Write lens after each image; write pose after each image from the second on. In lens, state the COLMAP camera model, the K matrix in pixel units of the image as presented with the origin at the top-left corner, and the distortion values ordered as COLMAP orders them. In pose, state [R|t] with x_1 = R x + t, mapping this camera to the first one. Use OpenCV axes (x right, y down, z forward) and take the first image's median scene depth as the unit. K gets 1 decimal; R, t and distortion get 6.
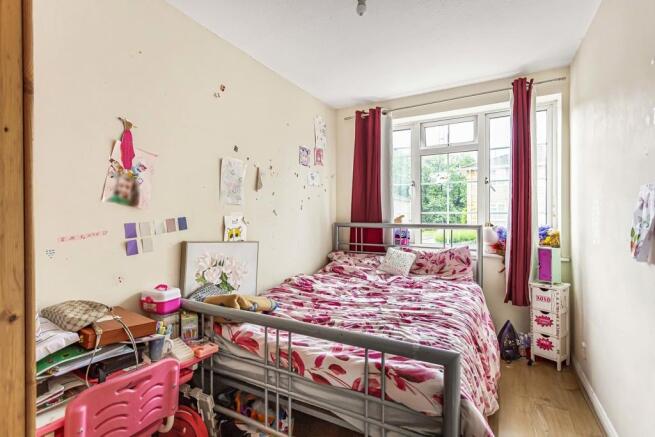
lens RADIAL K [[320.7, 0, 327.5], [0, 320.7, 218.5], [0, 0, 1]] dist [0.000148, 0.000342]
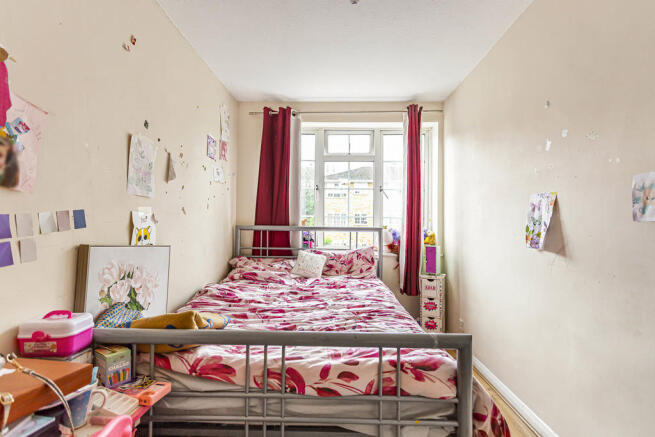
lens RADIAL K [[318.3, 0, 327.8], [0, 318.3, 222.3], [0, 0, 1]] dist [0.000733, 0.000308]
pose [[0.879185, 0.013494, 0.476289, -0.264902], [-0.005989, 0.999833, -0.017271, 0.026863], [-0.476443, 0.012332, 0.879119, 0.129507]]
